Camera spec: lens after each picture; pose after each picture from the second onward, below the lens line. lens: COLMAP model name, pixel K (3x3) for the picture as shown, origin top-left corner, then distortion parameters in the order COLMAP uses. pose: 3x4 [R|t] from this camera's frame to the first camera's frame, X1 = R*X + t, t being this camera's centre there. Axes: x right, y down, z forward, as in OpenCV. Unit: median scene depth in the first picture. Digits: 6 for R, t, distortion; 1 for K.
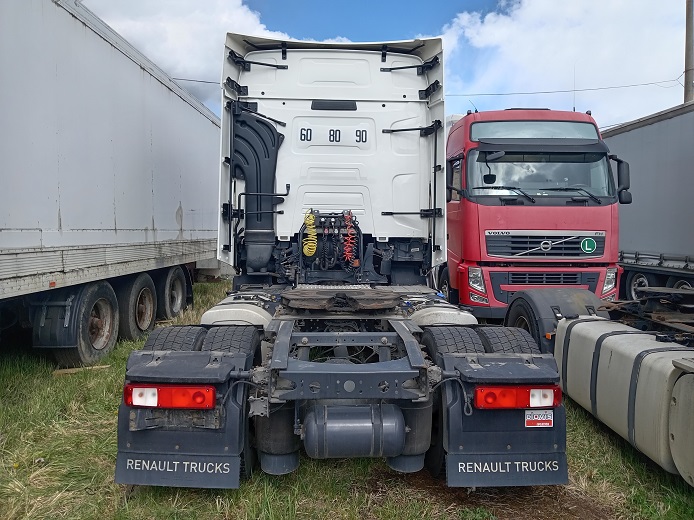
lens RADIAL K [[551.3, 0, 346.0], [0, 551.3, 255.9], [0, 0, 1]] dist [0.042253, -0.088909]
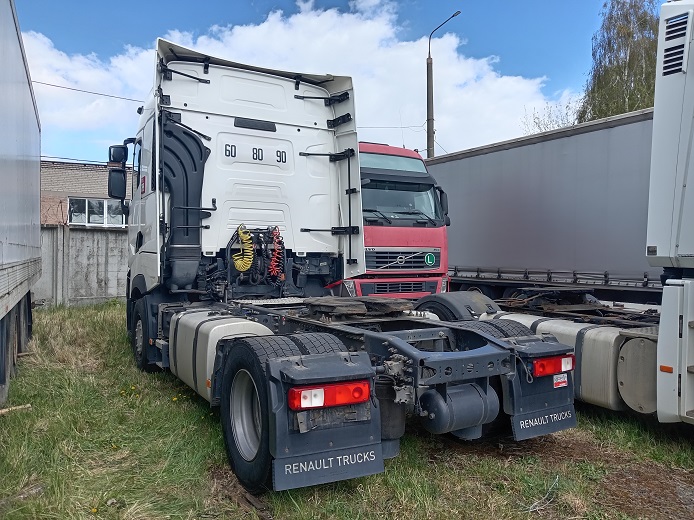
lens RADIAL K [[551.3, 0, 345.7], [0, 551.3, 257.8], [0, 0, 1]] dist [0.042253, -0.088909]
pose [[0.882995, -0.007862, 0.469317, -0.361584], [0.024014, 0.999307, -0.028441, 0.009247], [-0.468768, 0.036383, 0.882571, 0.018090]]
